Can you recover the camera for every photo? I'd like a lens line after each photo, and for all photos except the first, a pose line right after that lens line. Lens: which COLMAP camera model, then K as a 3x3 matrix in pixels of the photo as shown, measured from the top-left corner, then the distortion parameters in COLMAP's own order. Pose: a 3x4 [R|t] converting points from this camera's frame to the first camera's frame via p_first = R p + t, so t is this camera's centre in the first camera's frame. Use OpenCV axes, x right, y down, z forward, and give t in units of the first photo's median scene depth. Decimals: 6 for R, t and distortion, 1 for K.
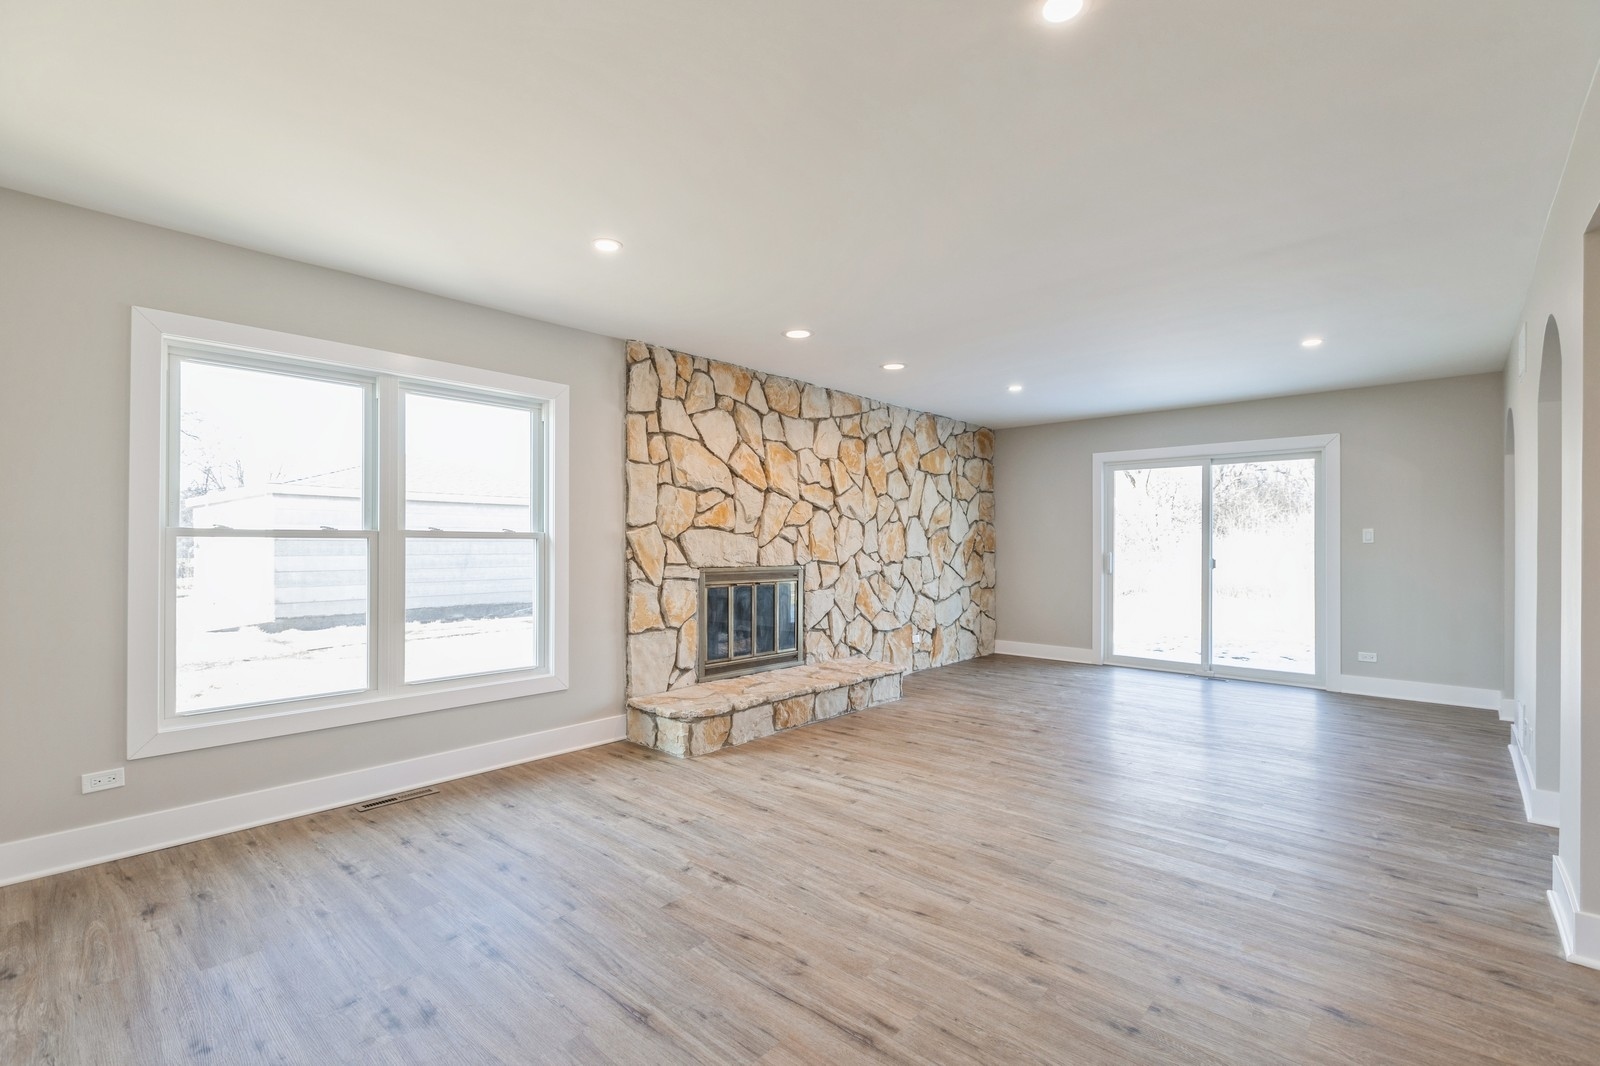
lens RADIAL K [[732.0, 0, 794.2], [0, 732.0, 539.4], [0, 0, 1]] dist [0.002362, 0.000357]
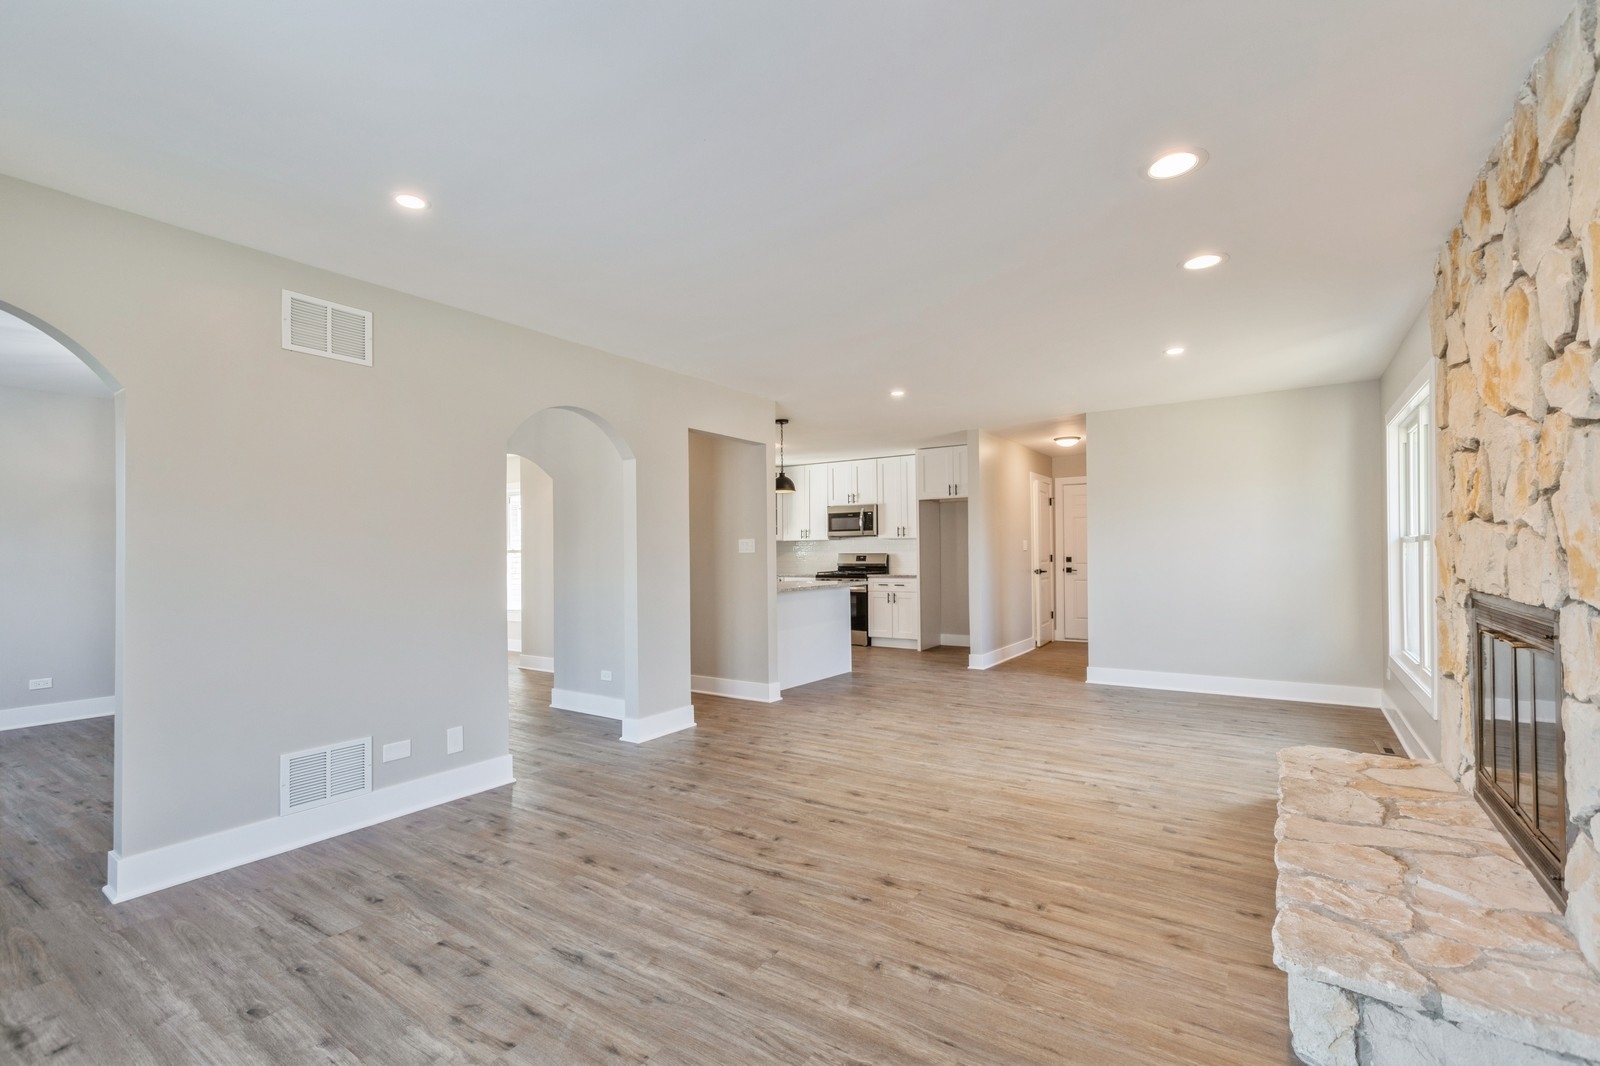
lens RADIAL K [[721.7, 0, 796.5], [0, 721.7, 561.6], [0, 0, 1]] dist [0.001216, 0.000303]
pose [[-0.989813, 0.009836, -0.142035, 0.579145], [0.009024, 0.999939, 0.006358, 0.011304], [0.142088, 0.005012, -0.989841, 1.867583]]
